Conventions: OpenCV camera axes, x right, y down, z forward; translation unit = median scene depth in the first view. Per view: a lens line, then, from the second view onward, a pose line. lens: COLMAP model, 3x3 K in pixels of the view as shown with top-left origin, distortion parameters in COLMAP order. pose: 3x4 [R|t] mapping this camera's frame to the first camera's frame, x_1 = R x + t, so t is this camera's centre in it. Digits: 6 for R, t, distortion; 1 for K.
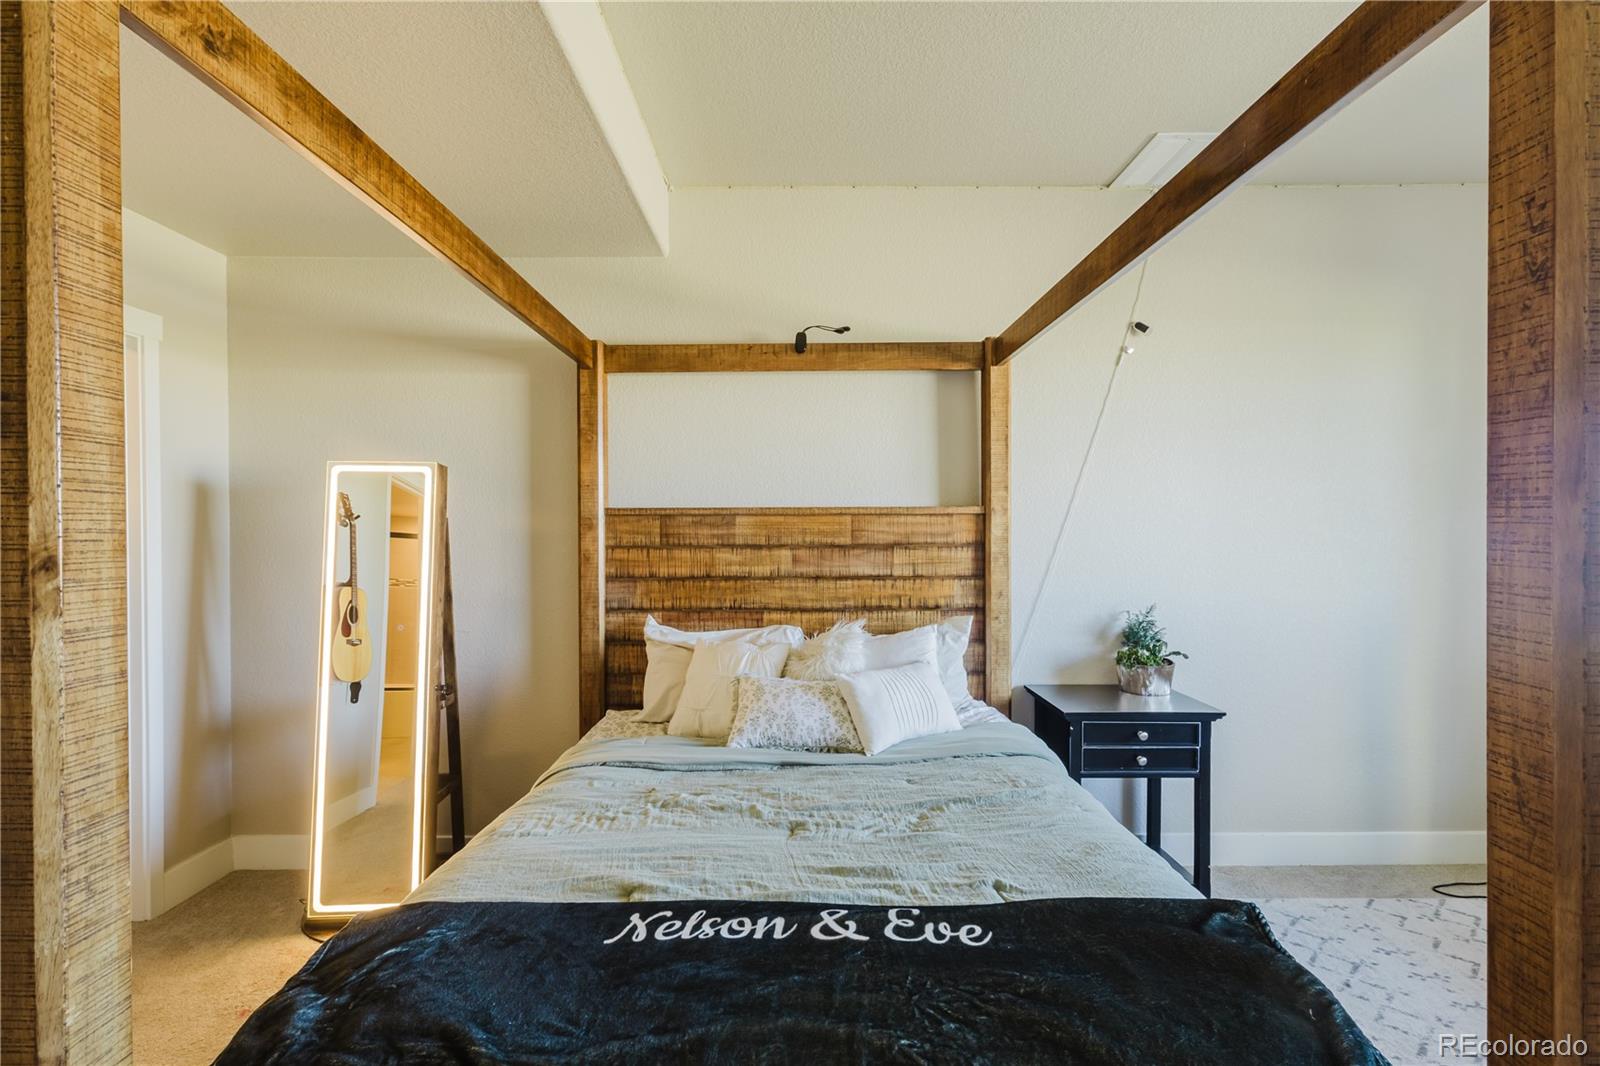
lens RADIAL K [[734.5, 0, 799.3], [0, 734.5, 531.3], [0, 0, 1]] dist [0.001709, 0.001460]
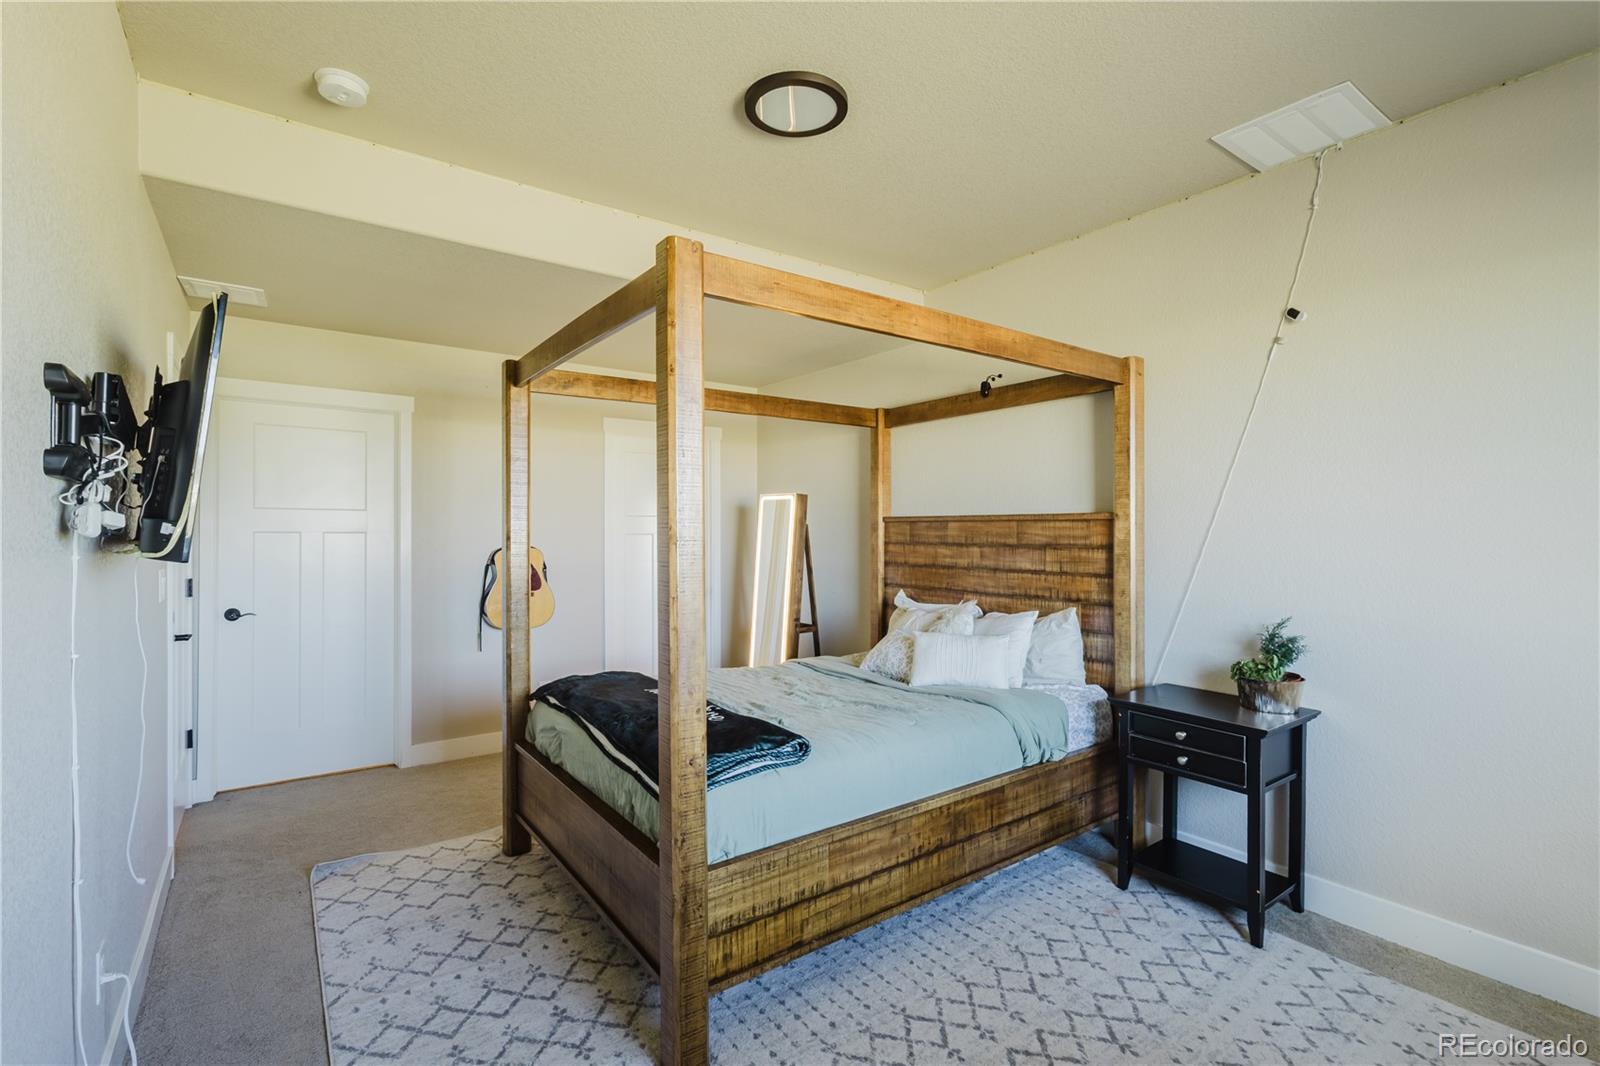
lens RADIAL K [[734.5, 0, 801.6], [0, 734.5, 530.2], [0, 0, 1]] dist [0.001709, 0.001460]
pose [[0.584936, 0.005483, -0.811061, 0.869210], [-0.009413, 0.999956, -0.000029, -0.002875], [0.811025, 0.007651, 0.584962, -0.027537]]
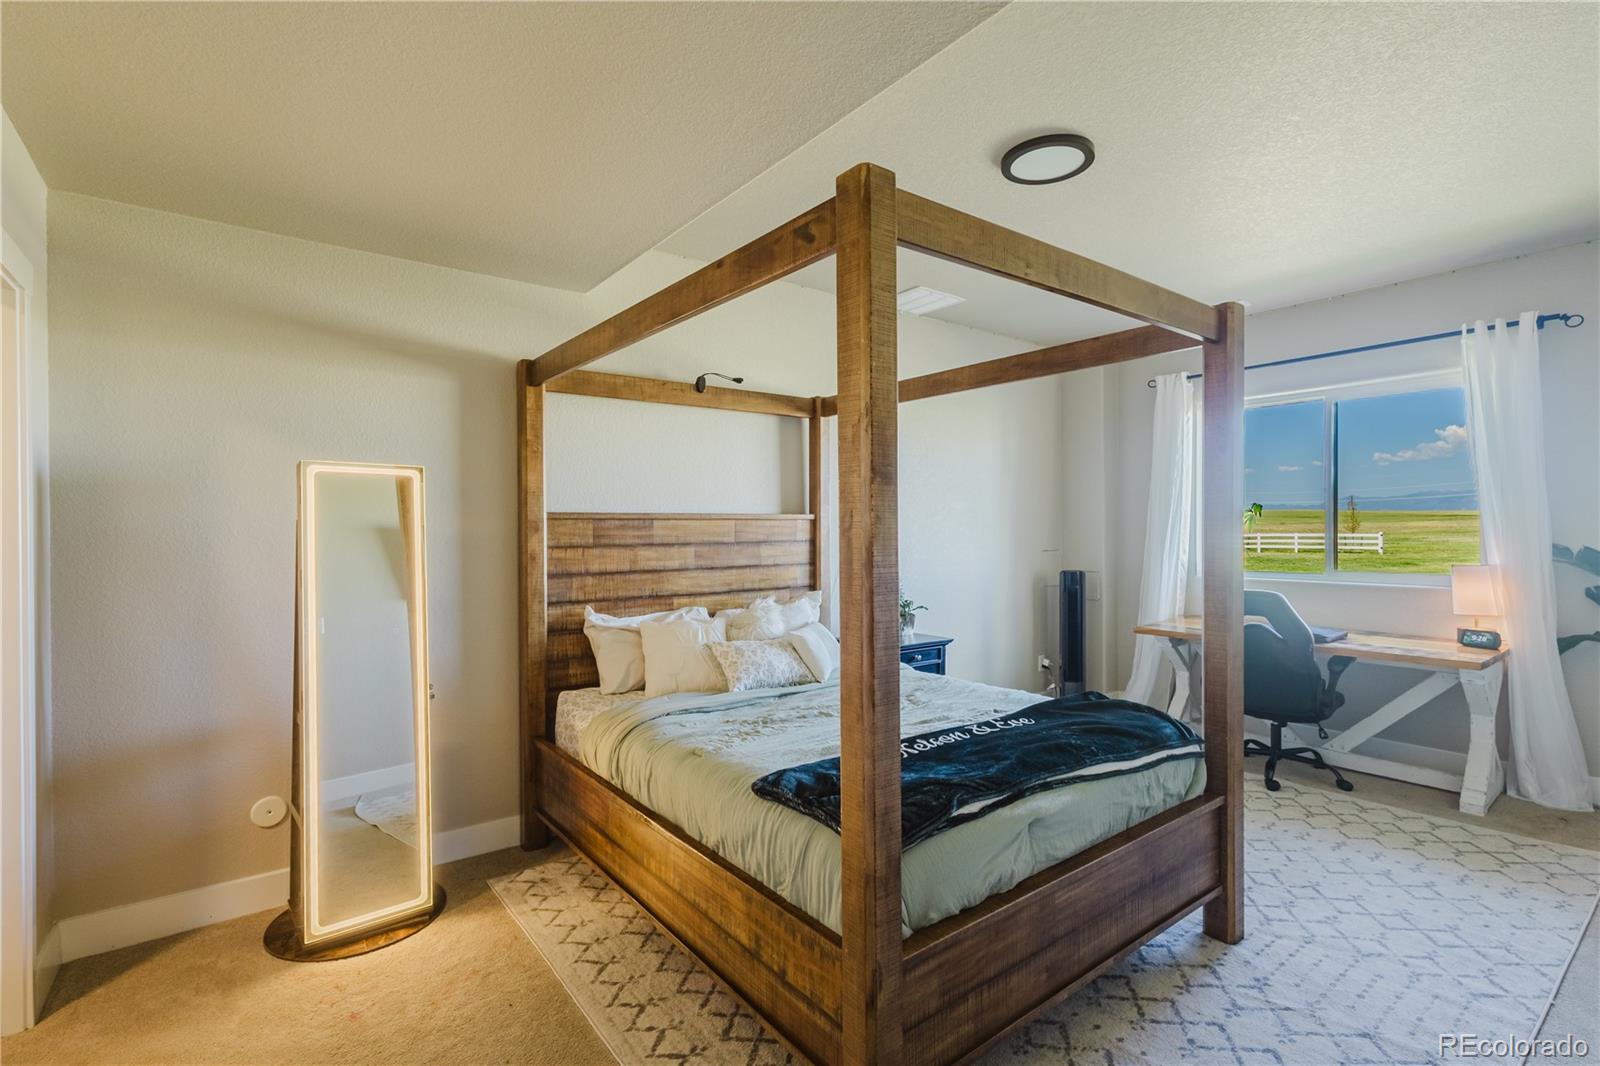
lens RADIAL K [[734.5, 0, 800.5], [0, 734.5, 530.1], [0, 0, 1]] dist [0.001709, 0.001460]
pose [[0.798117, -0.002929, 0.602495, -0.626191], [0.007088, 0.999965, -0.004528, 0.002943], [-0.602461, 0.007885, 0.798110, -0.118181]]
